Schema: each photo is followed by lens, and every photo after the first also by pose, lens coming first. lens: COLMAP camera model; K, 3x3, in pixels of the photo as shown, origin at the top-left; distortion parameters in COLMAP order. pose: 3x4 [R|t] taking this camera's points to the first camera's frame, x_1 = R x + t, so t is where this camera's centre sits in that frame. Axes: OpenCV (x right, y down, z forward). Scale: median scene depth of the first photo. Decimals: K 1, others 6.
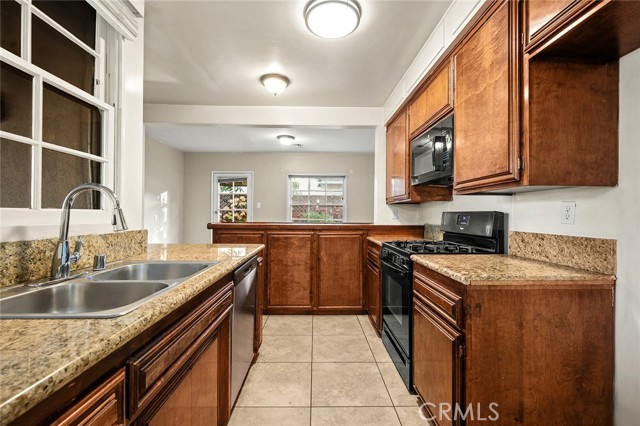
lens RADIAL K [[285.0, 0, 320.0], [0, 285.0, 213.0], [0, 0, 1]] dist [-0.000658, -0.000117]
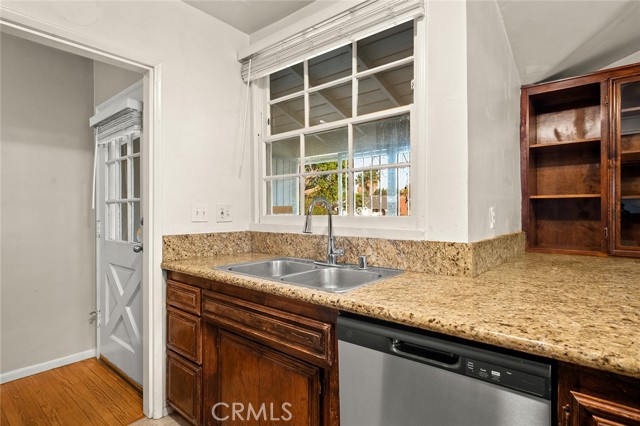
lens RADIAL K [[334.6, 0, 320.0], [0, 334.6, 213.0], [0, 0, 1]] dist [-0.000896, -0.000149]
pose [[-0.655025, -0.007482, -0.755570, 0.301306], [-0.003285, 0.999970, -0.007054, -0.011929], [0.755600, -0.002139, -0.655030, 1.524638]]
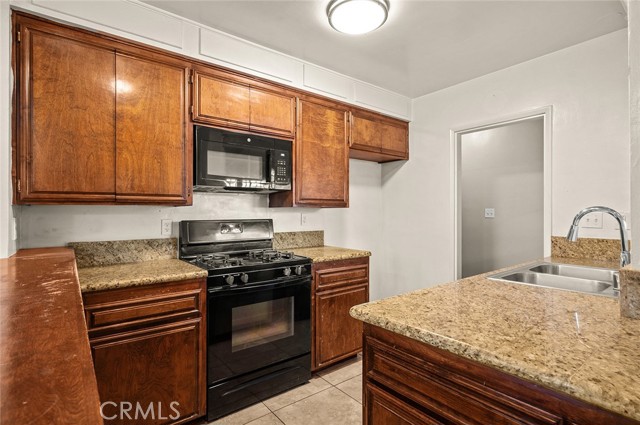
lens RADIAL K [[320.5, 0, 320.0], [0, 320.5, 212.5], [0, 0, 1]] dist [0.001066, 0.000274]
pose [[-0.606635, -0.007380, 0.794946, -0.898494], [-0.004938, 0.999973, 0.005515, -0.058938], [-0.794965, -0.000580, -0.606655, 2.185175]]
